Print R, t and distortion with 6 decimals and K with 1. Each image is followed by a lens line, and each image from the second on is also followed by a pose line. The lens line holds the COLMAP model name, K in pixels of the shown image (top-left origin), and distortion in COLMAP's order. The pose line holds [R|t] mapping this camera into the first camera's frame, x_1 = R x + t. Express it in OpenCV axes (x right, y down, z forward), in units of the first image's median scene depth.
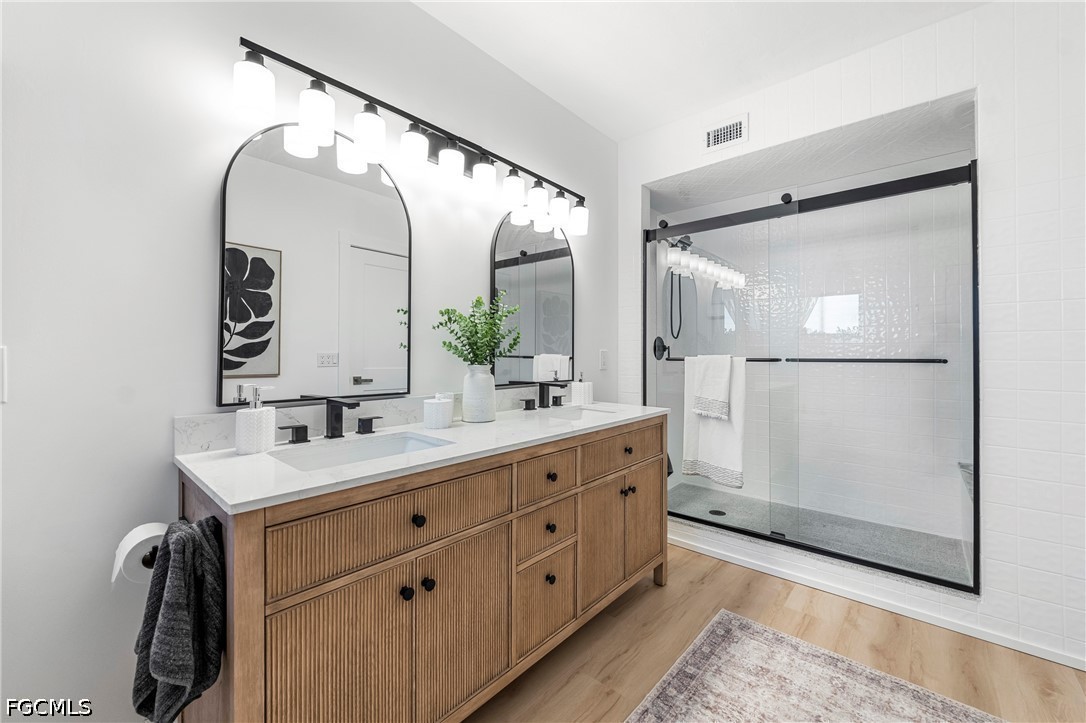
lens RADIAL K [[433.4, 0, 543.0], [0, 433.4, 361.5], [0, 0, 1]] dist [-0.000797, -0.000013]
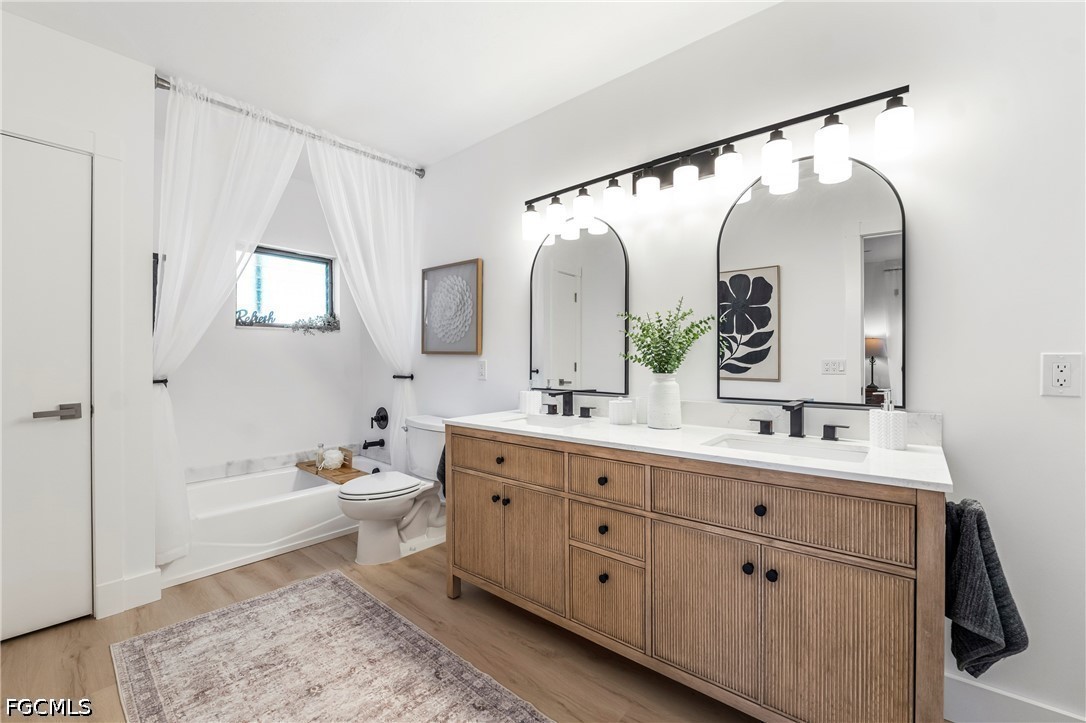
lens RADIAL K [[461.4, 0, 537.6], [0, 461.4, 355.9], [0, 0, 1]] dist [-0.038587, -0.000022]
pose [[0.007339, -0.008440, -0.999937, 0.860132], [-0.013573, 0.999871, -0.008539, -0.018069], [0.999881, 0.013635, 0.007224, 0.630823]]
